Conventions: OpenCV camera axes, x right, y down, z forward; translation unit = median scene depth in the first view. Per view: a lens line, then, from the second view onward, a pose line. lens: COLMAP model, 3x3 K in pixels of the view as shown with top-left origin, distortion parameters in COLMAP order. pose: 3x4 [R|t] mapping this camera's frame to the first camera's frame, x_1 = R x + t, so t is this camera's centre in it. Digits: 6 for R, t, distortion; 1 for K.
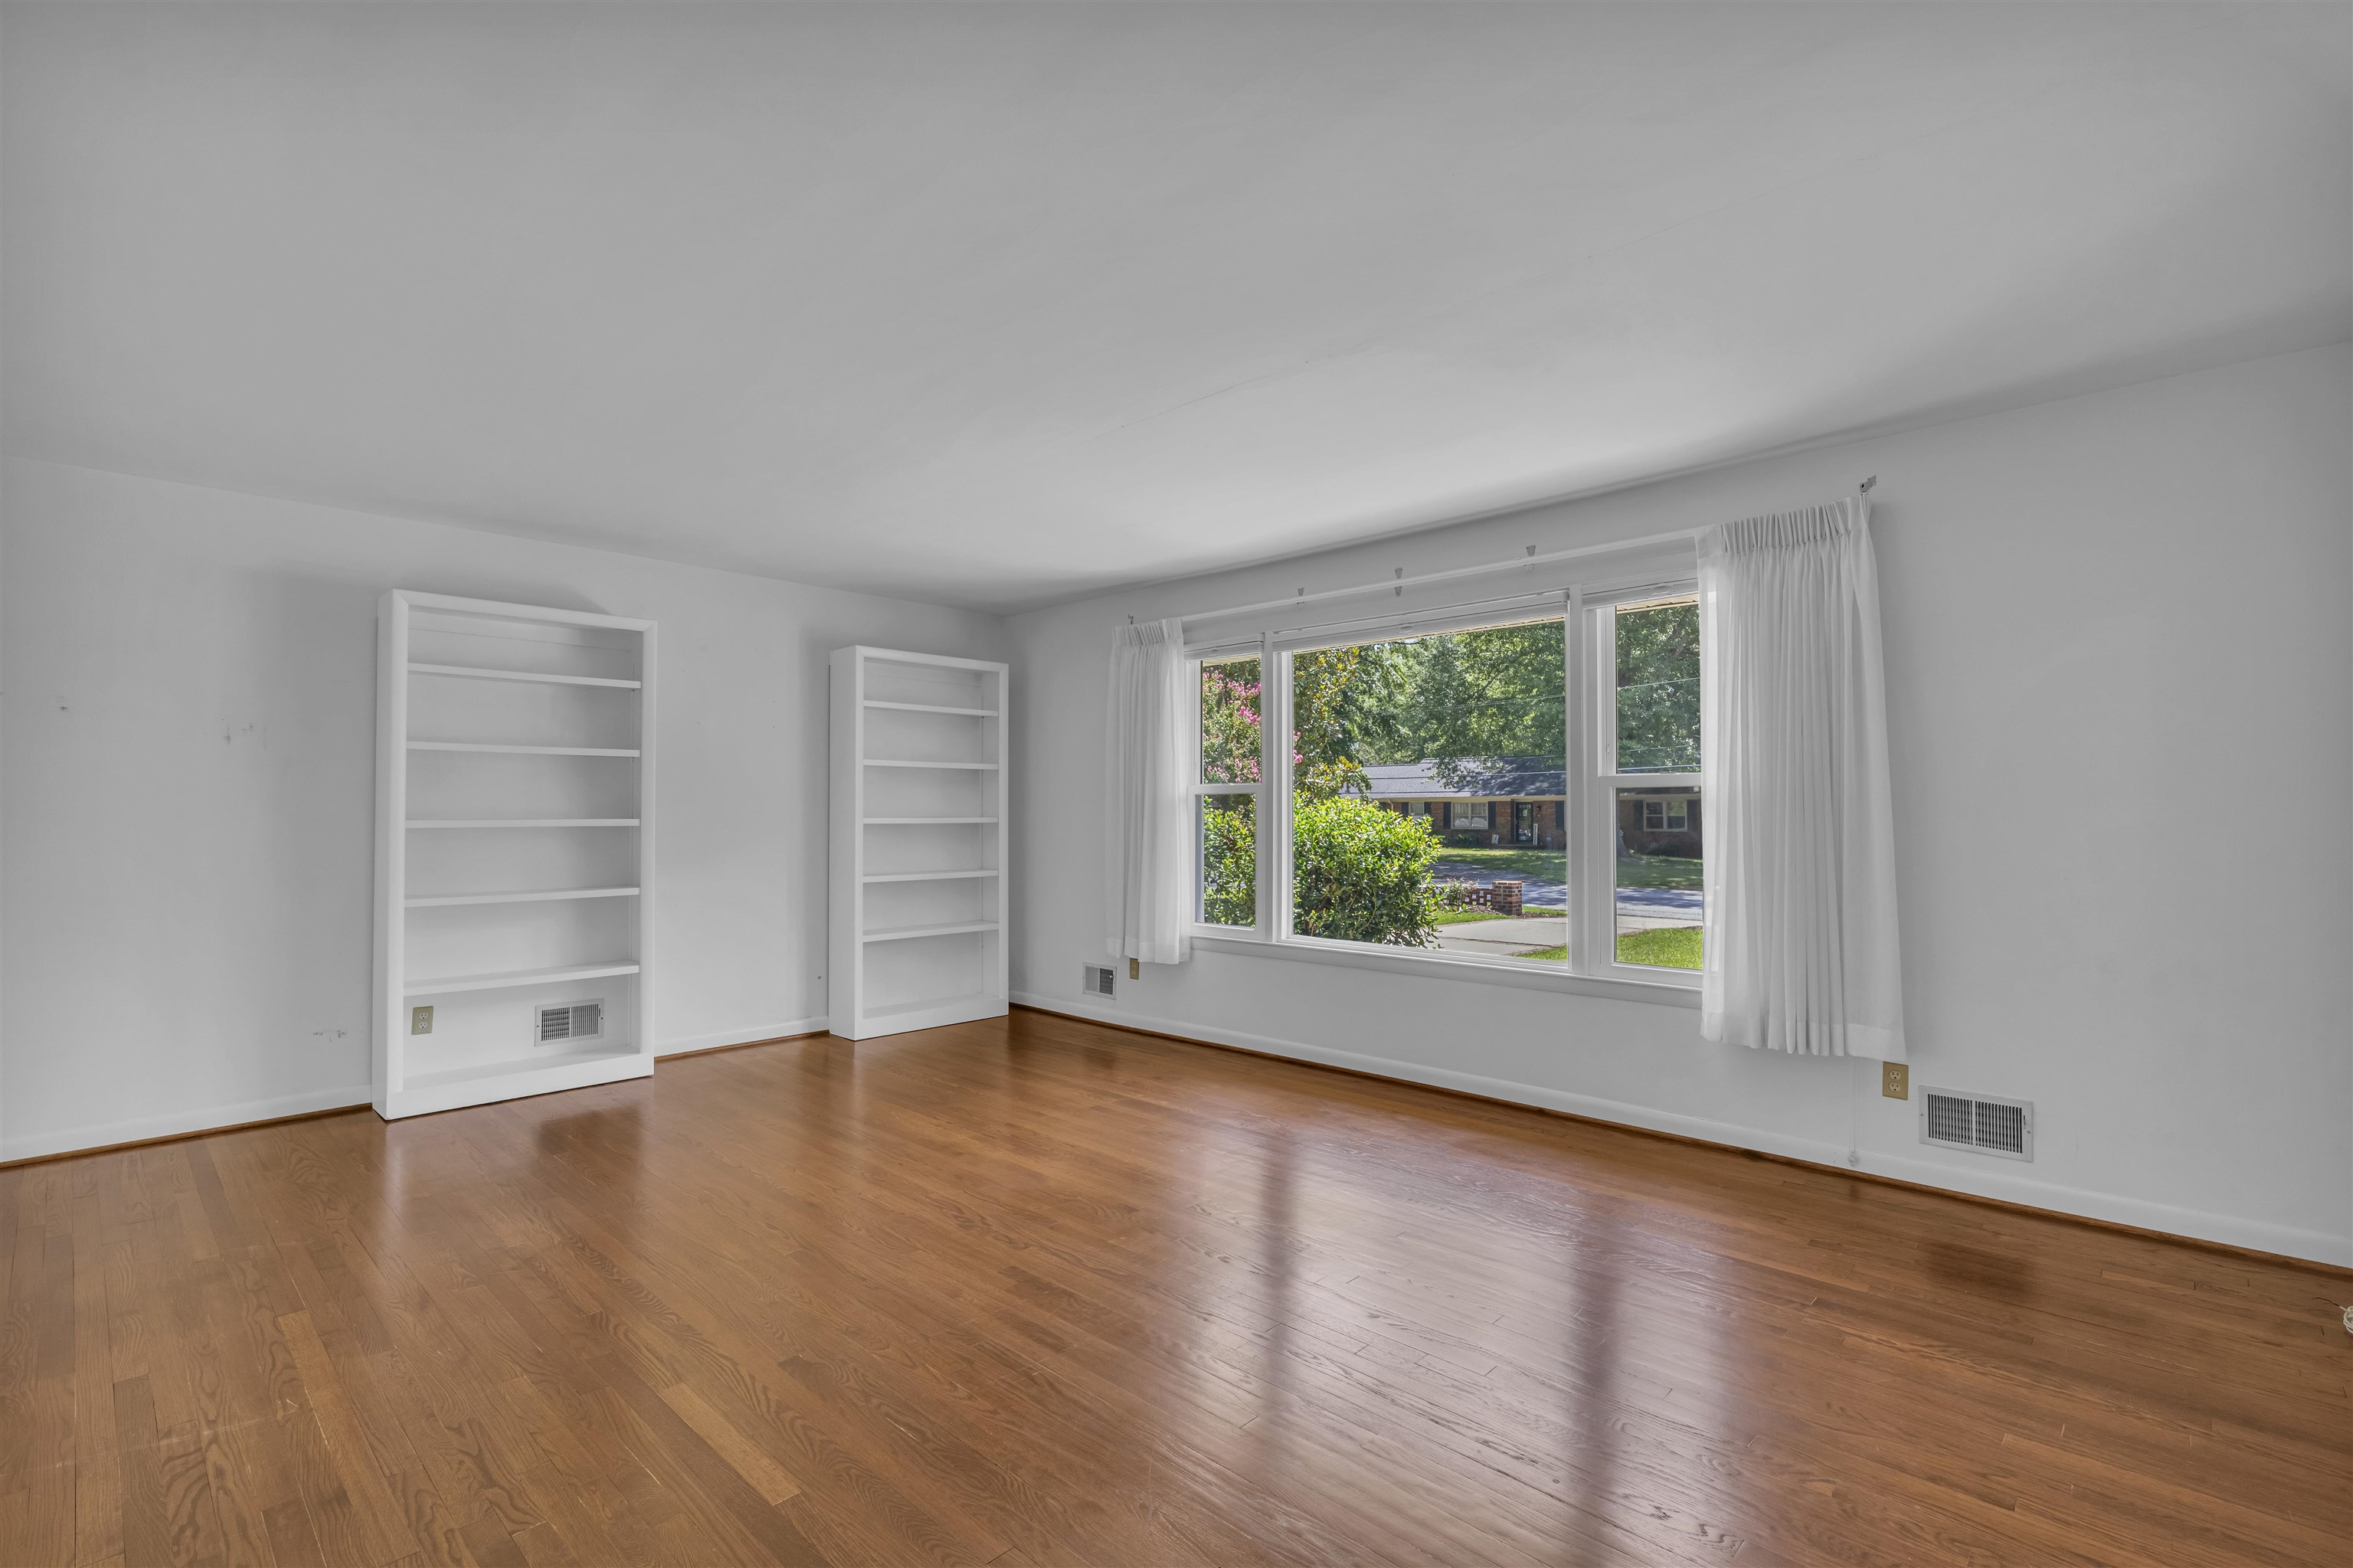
lens RADIAL K [[1066.7, 0, 1171.4], [0, 1066.7, 788.7], [0, 0, 1]] dist [-0.003604, 0.000246]
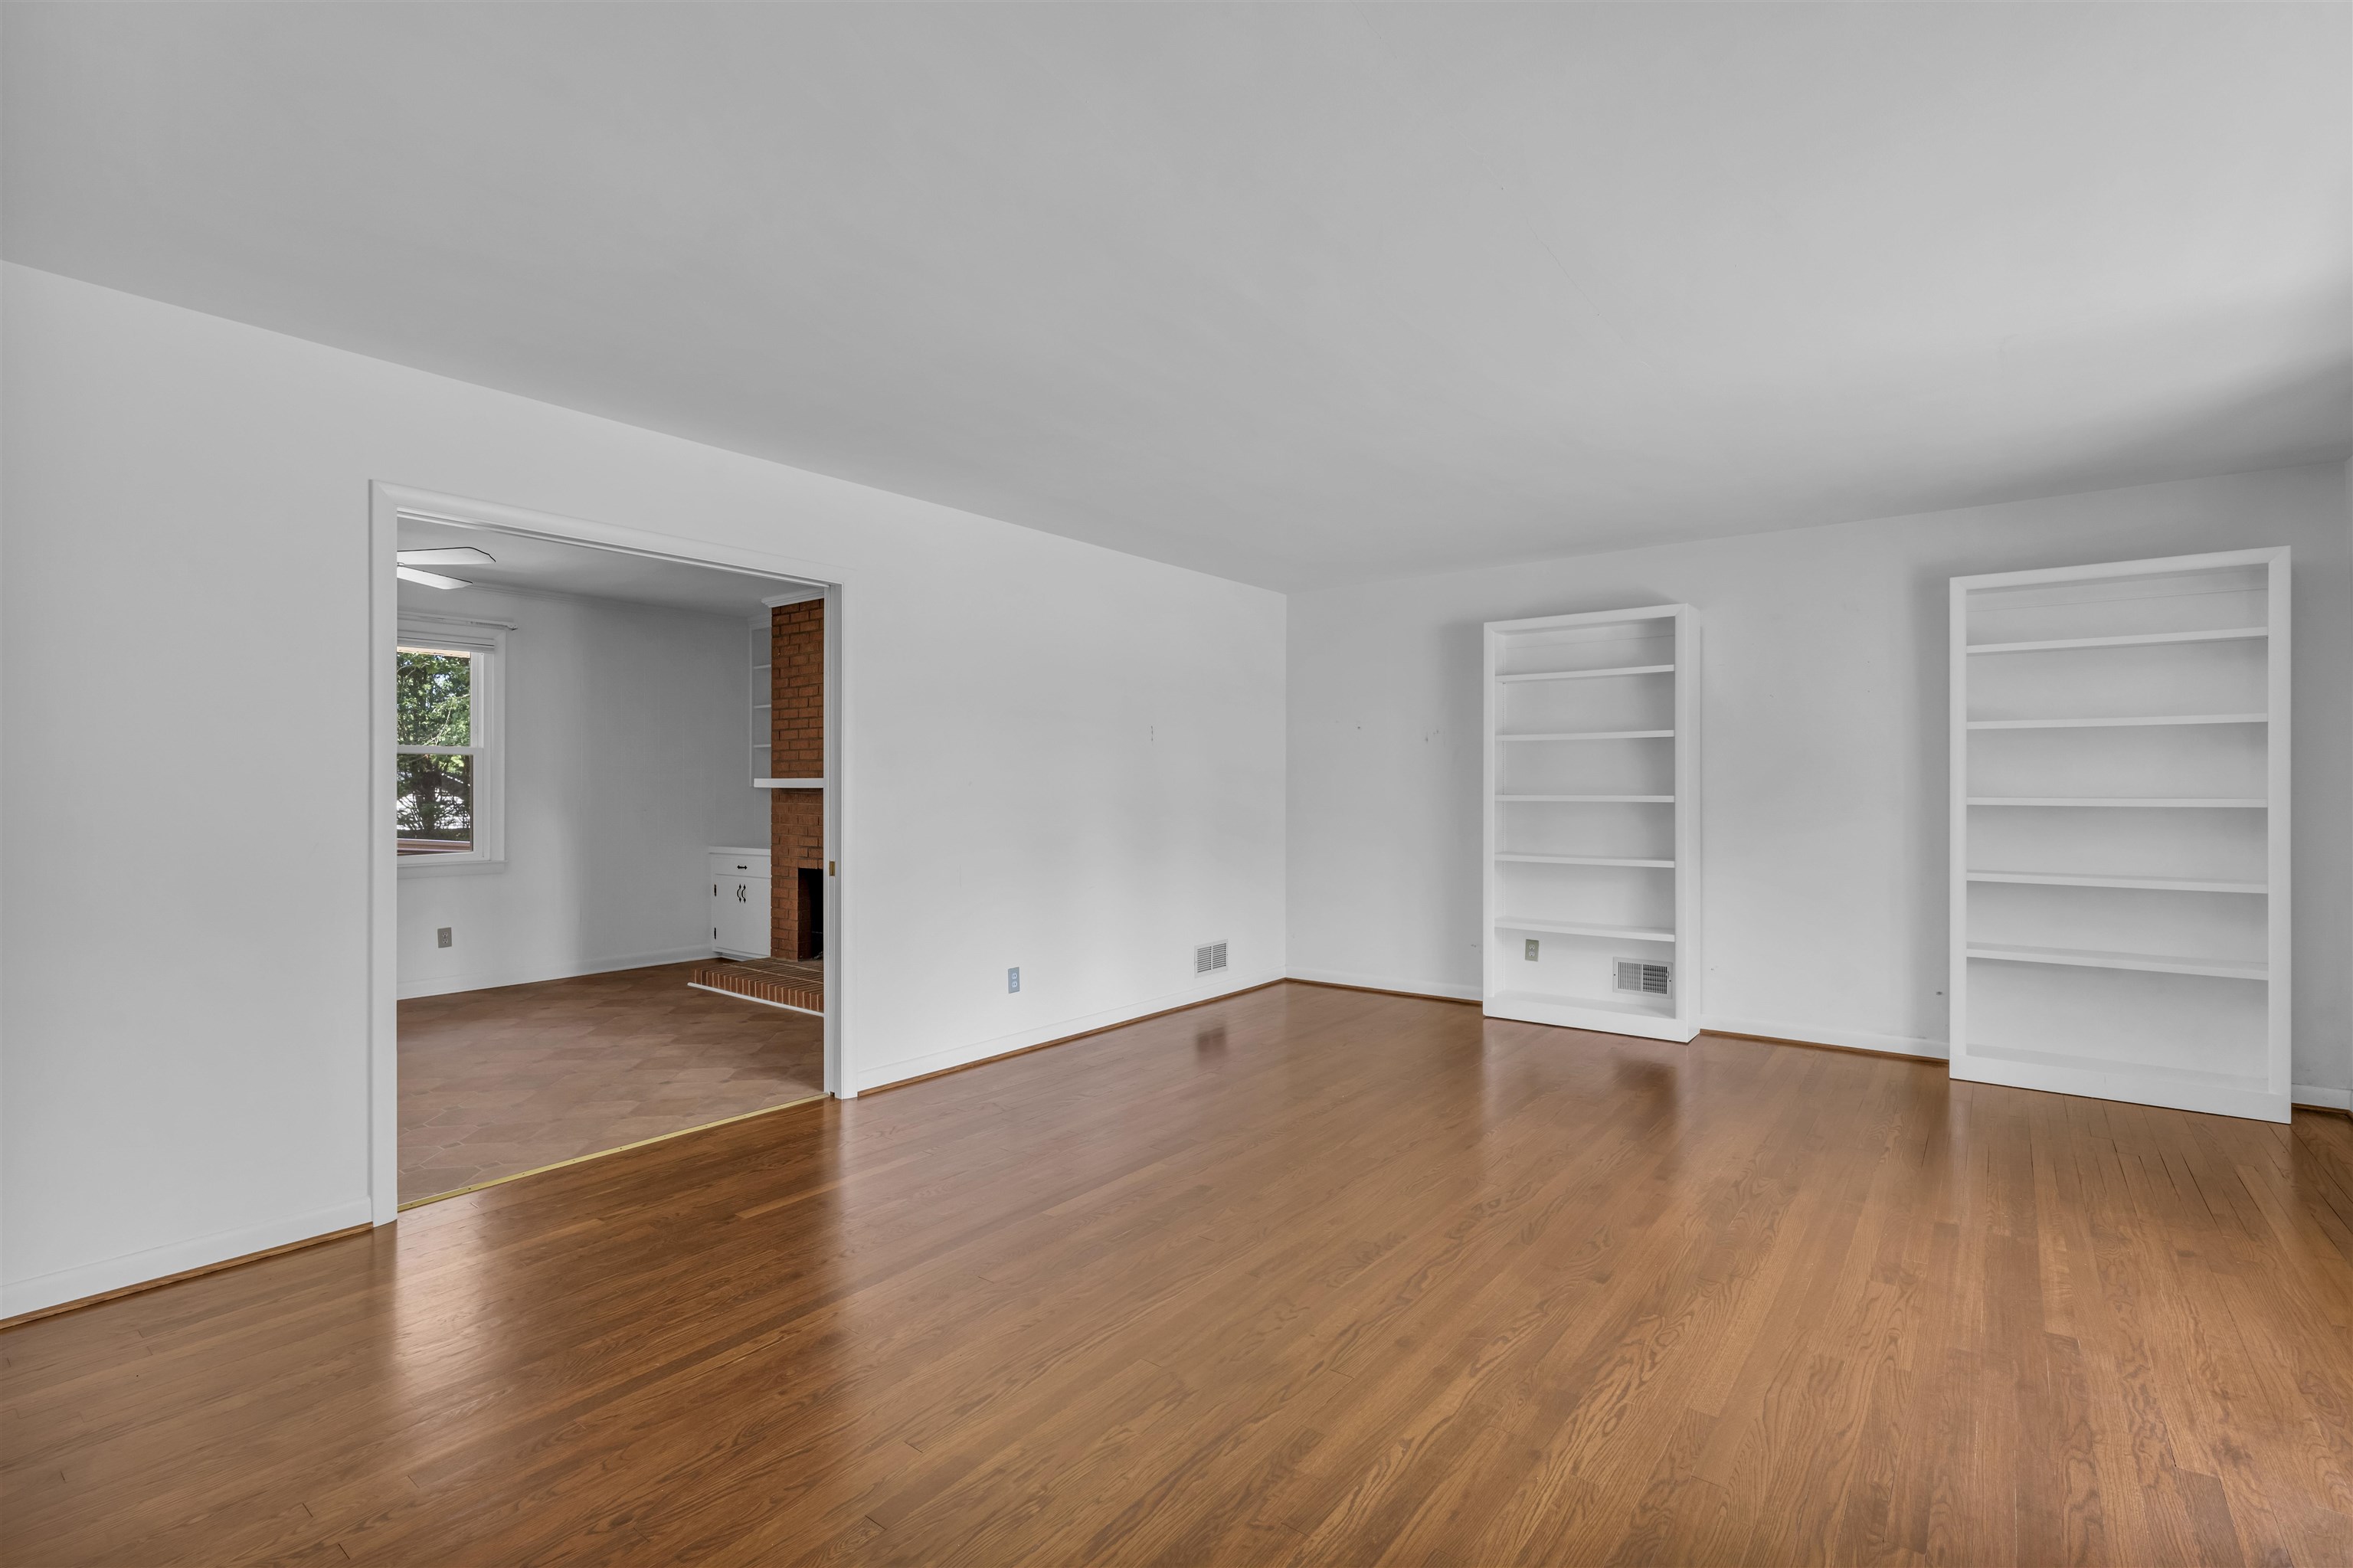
lens RADIAL K [[1066.7, 0, 1171.4], [0, 1066.7, 788.7], [0, 0, 1]] dist [-0.003604, 0.000246]
pose [[0.112066, 0.002750, -0.993697, 0.530293], [0.021581, 0.999754, 0.005200, 0.006086], [0.993466, -0.022027, 0.111980, 0.425326]]
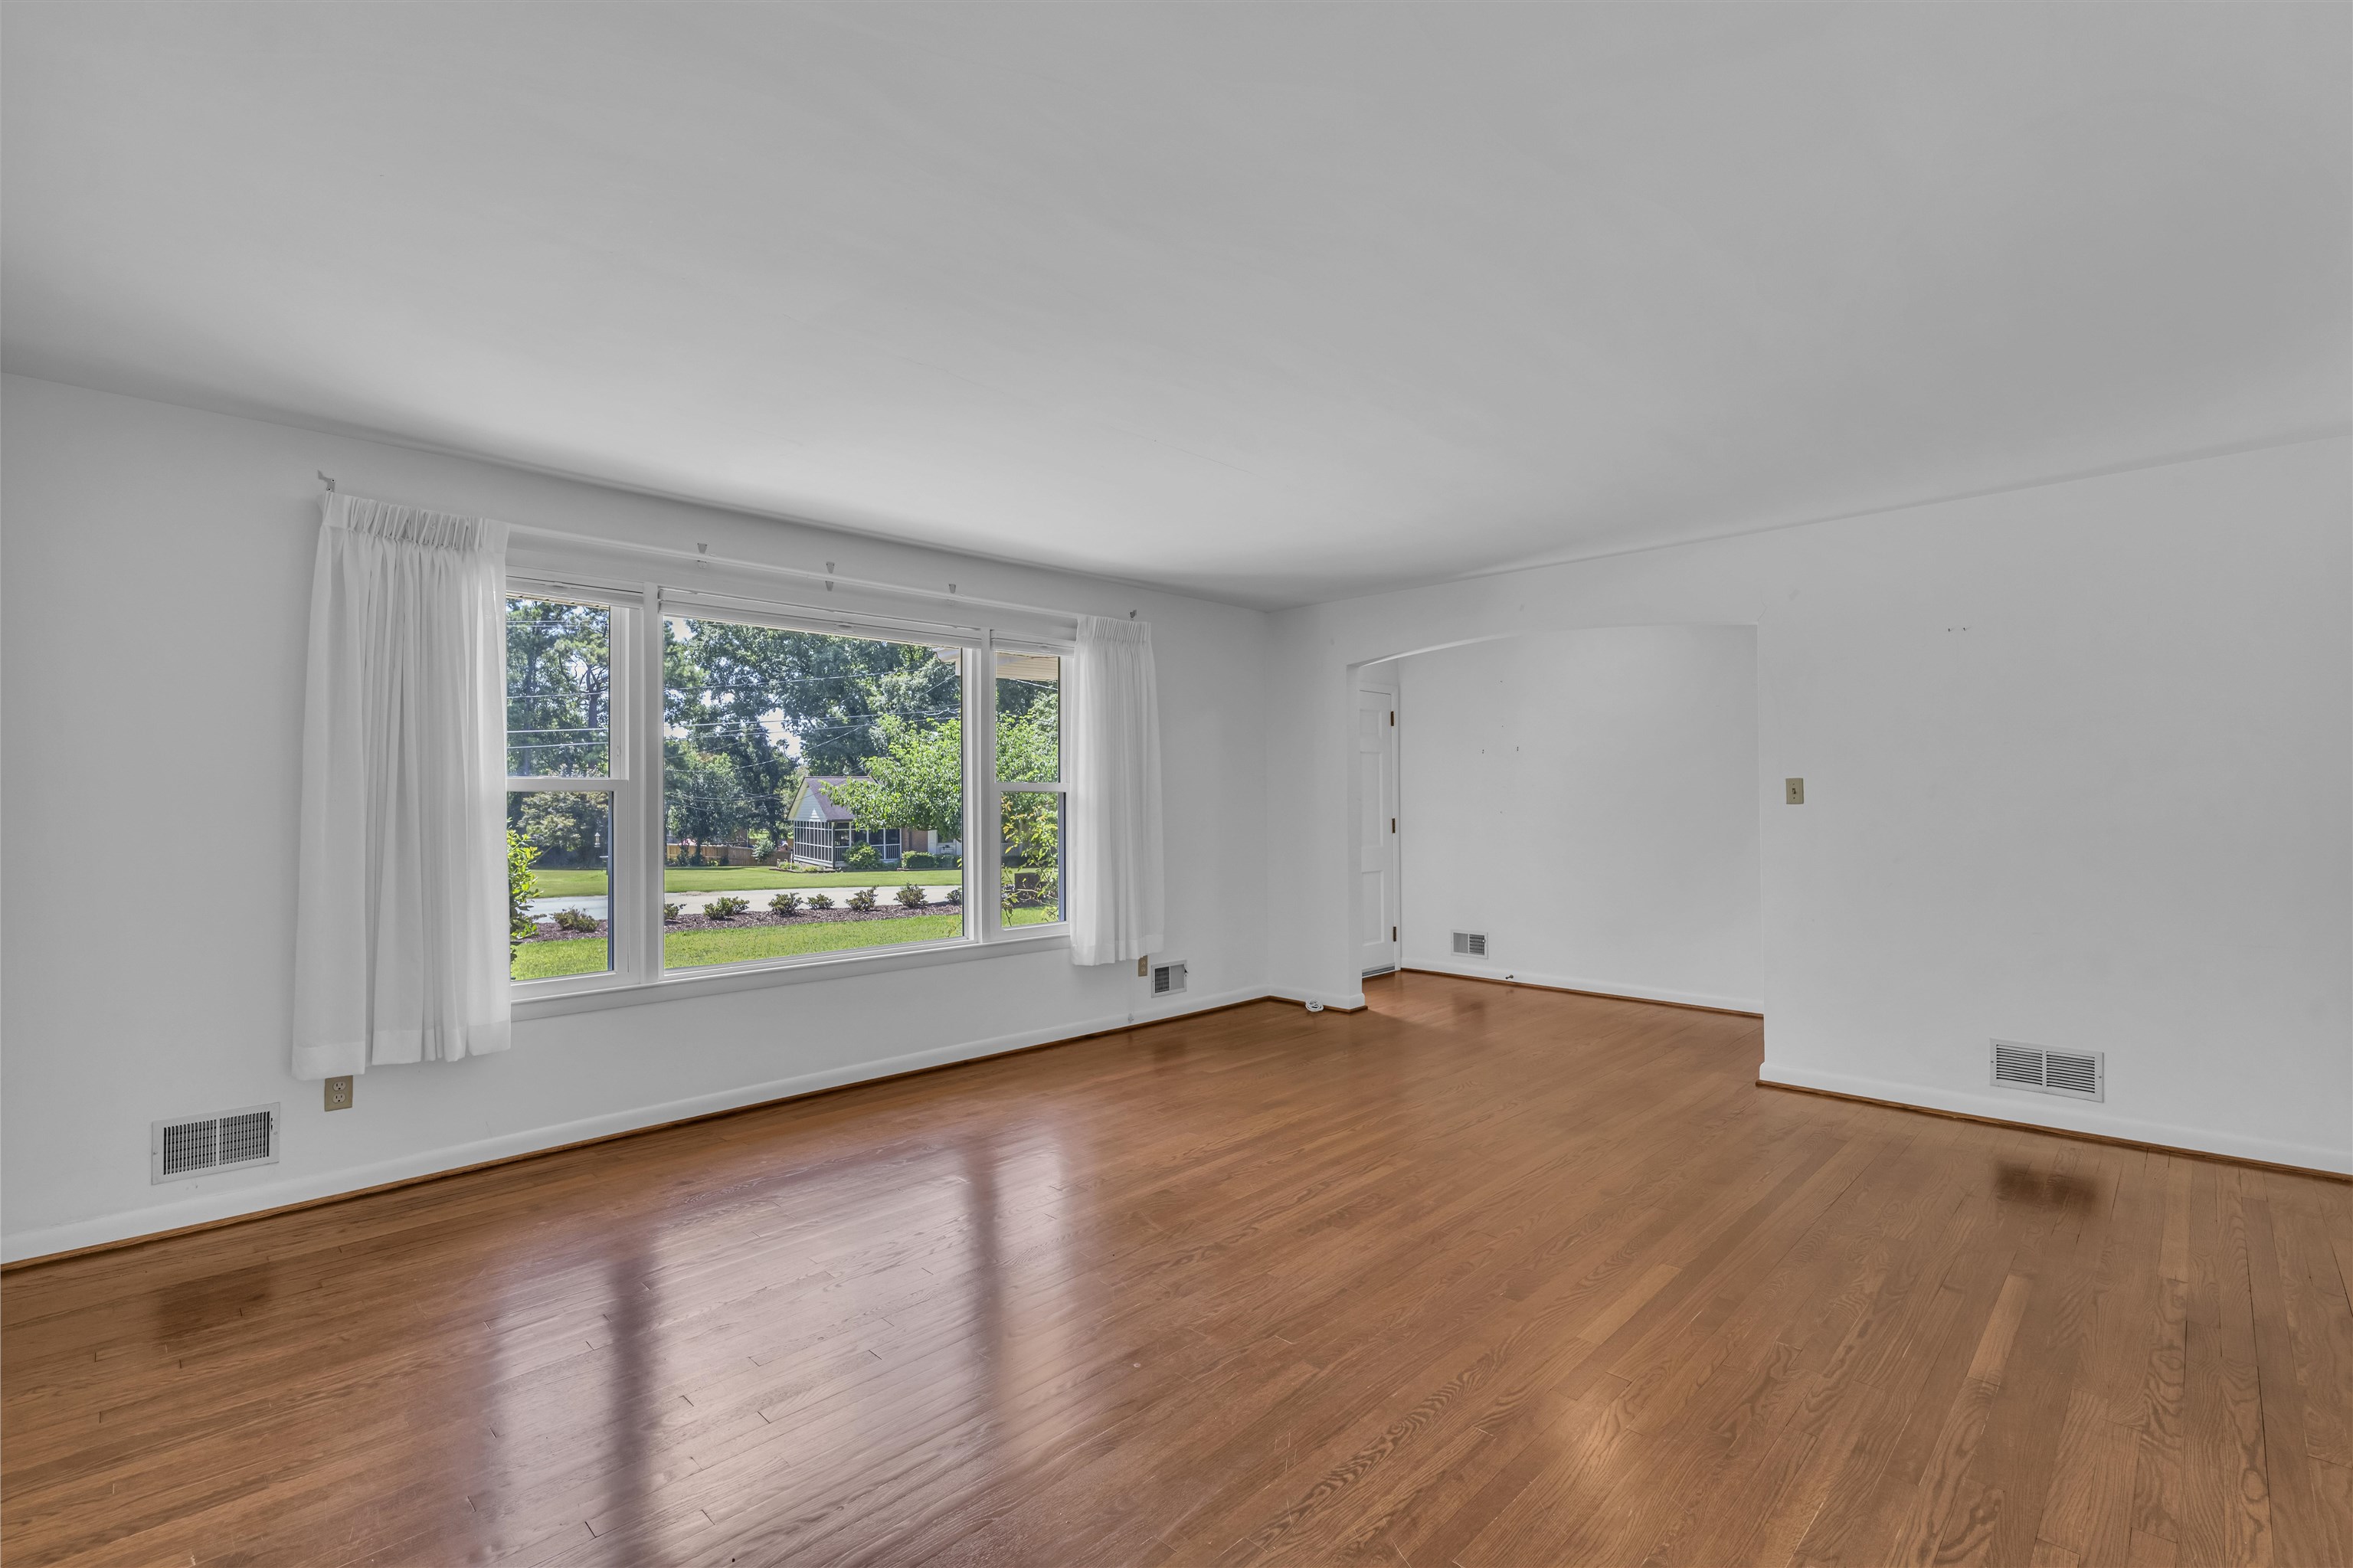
lens RADIAL K [[1061.0, 0, 1163.1], [0, 1061.0, 815.7], [0, 0, 1]] dist [-0.003212, -0.000411]
pose [[0.012144, -0.011489, 0.999860, -0.781893], [-0.015356, 0.999814, 0.011675, 0.007216], [-0.999808, -0.015496, 0.011965, 0.716662]]
